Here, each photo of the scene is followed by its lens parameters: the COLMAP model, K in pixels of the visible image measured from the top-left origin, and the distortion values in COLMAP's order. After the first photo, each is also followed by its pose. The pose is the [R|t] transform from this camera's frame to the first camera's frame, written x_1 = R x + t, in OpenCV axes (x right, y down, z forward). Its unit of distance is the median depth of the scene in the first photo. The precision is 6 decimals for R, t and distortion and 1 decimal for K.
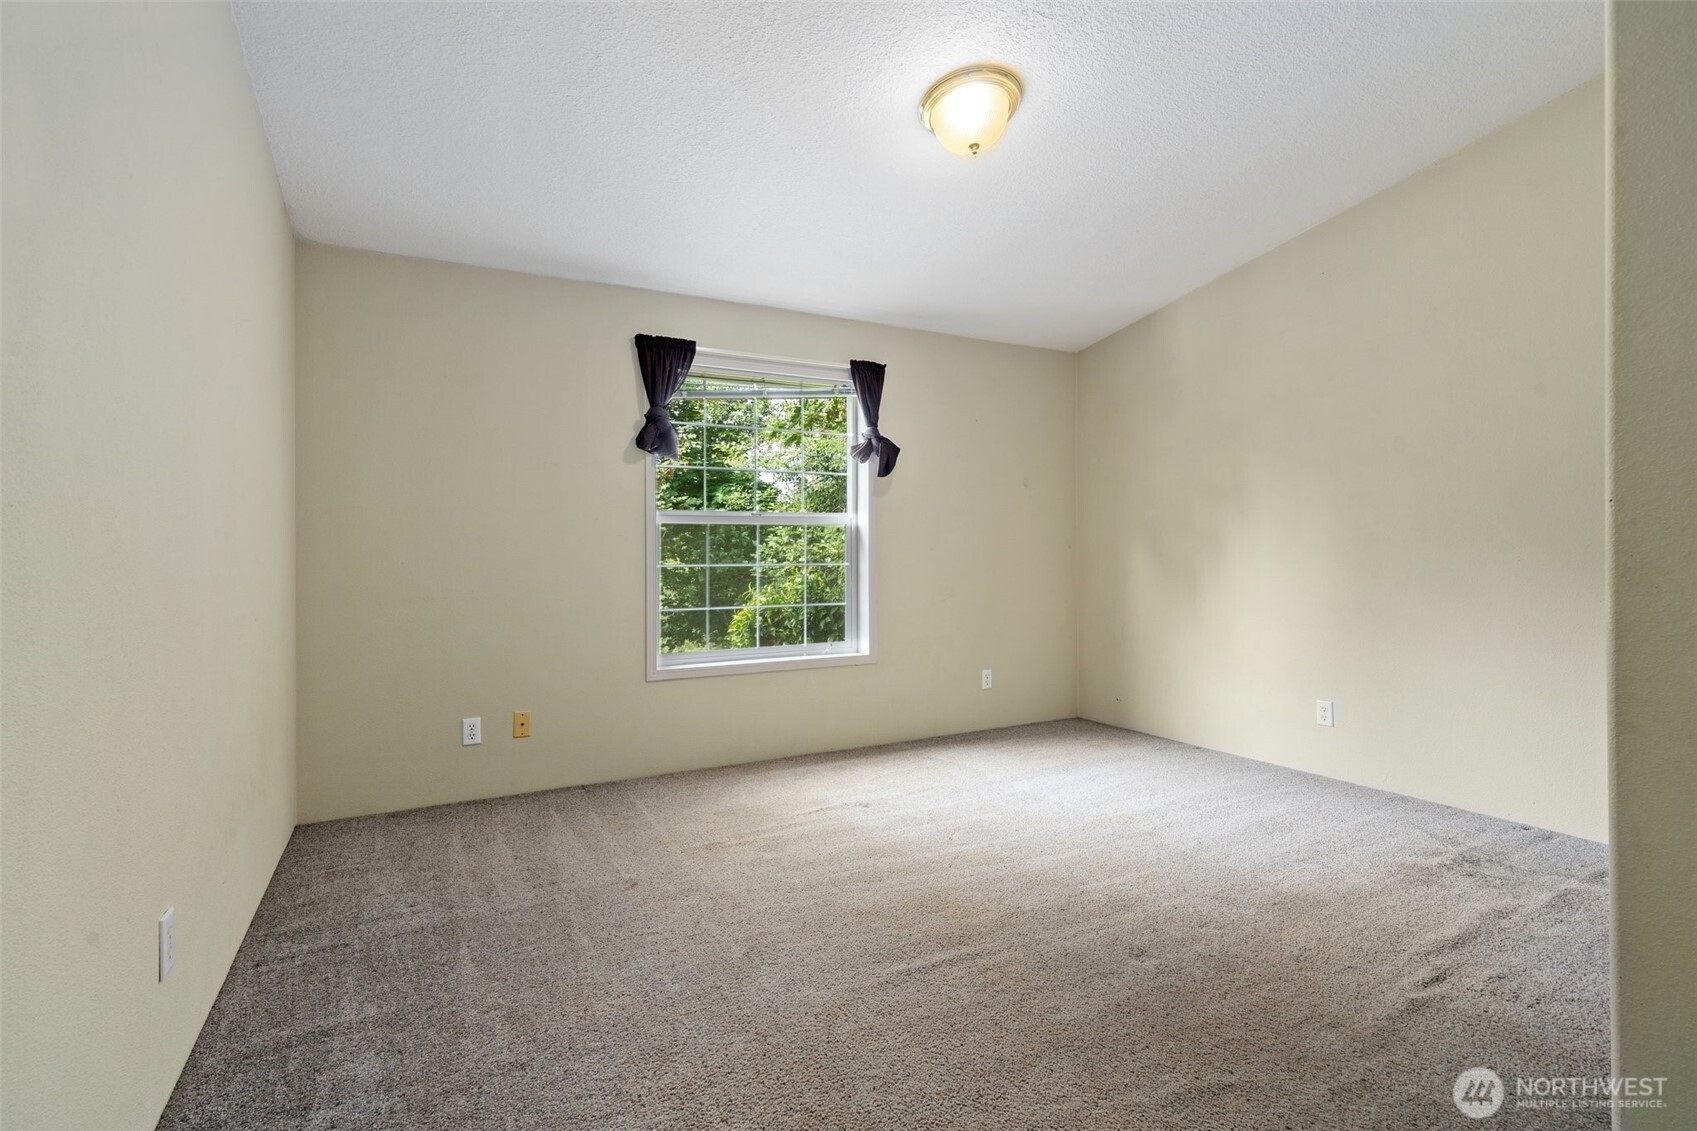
lens RADIAL K [[792.9, 0, 826.3], [0, 792.9, 547.9], [0, 0, 1]] dist [0.000357, -0.000176]
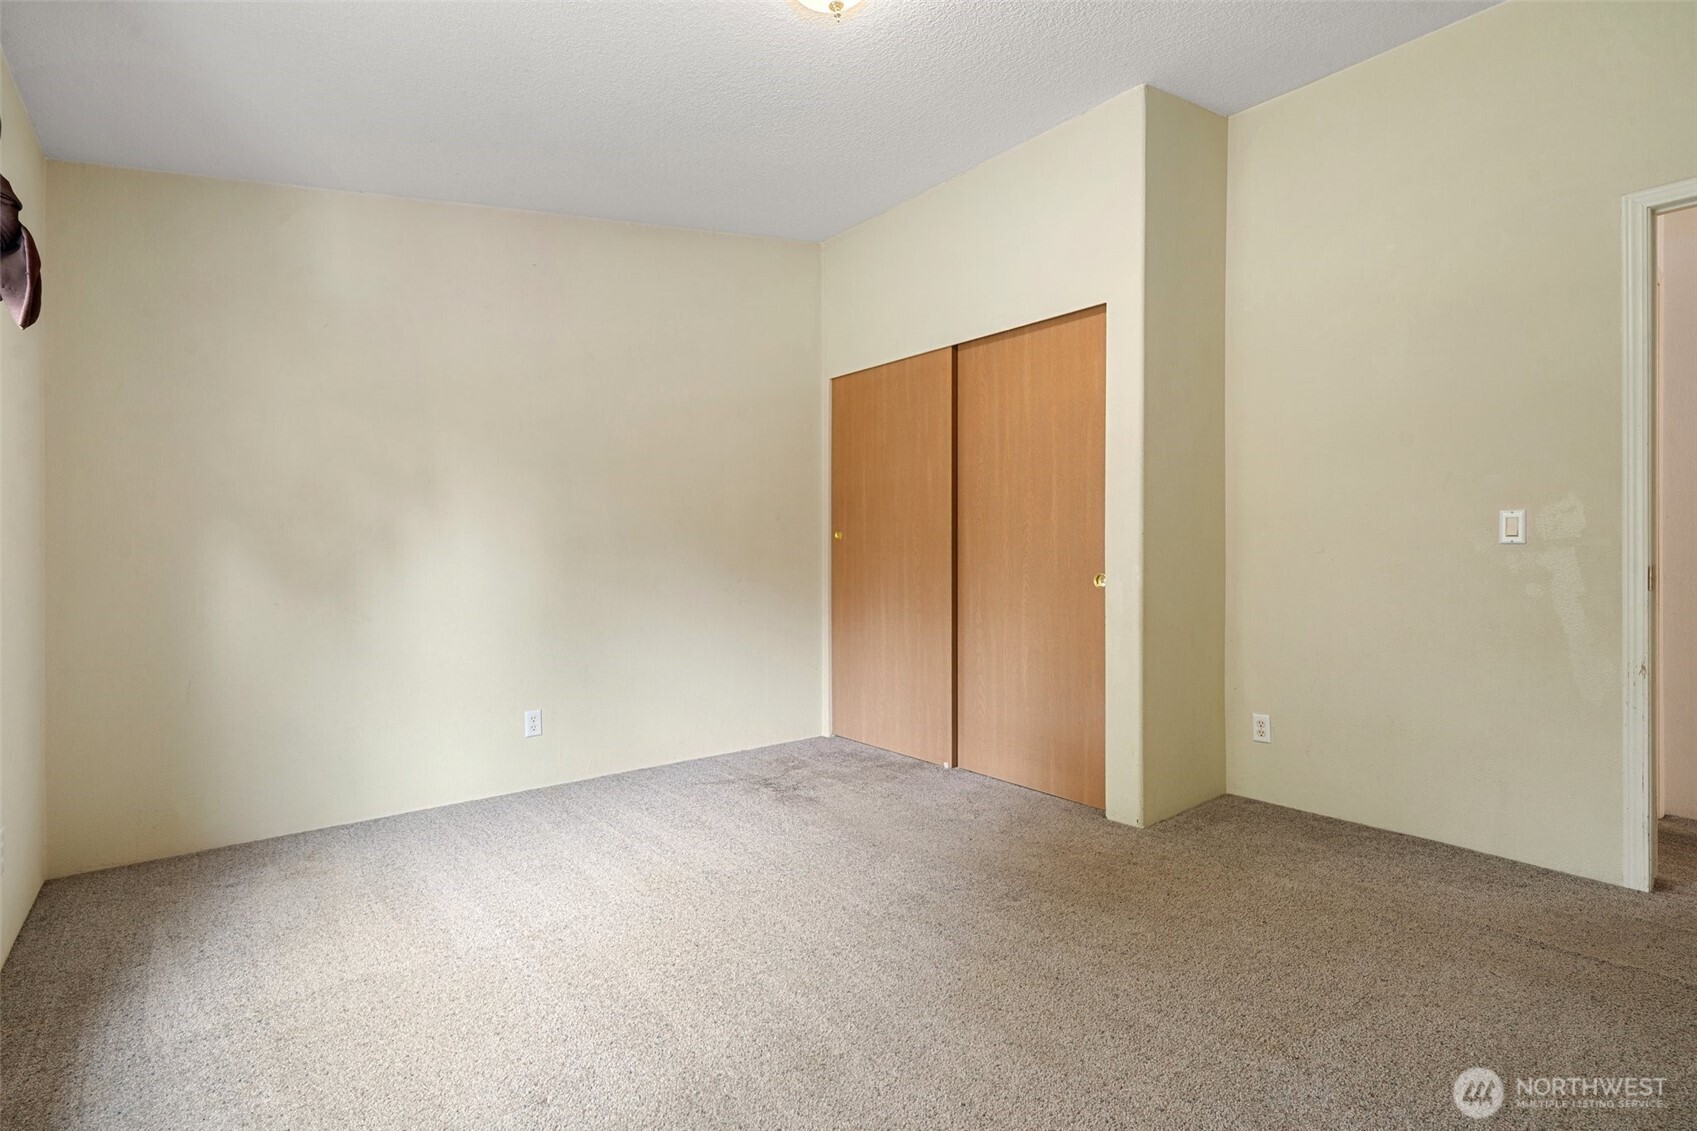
lens RADIAL K [[792.9, 0, 826.3], [0, 792.9, 547.9], [0, 0, 1]] dist [0.000357, -0.000176]
pose [[-0.200549, 0.017782, 0.979522, -0.529863], [-0.012615, 0.999706, -0.020731, 0.011167], [-0.979602, -0.016514, -0.200266, 1.107676]]
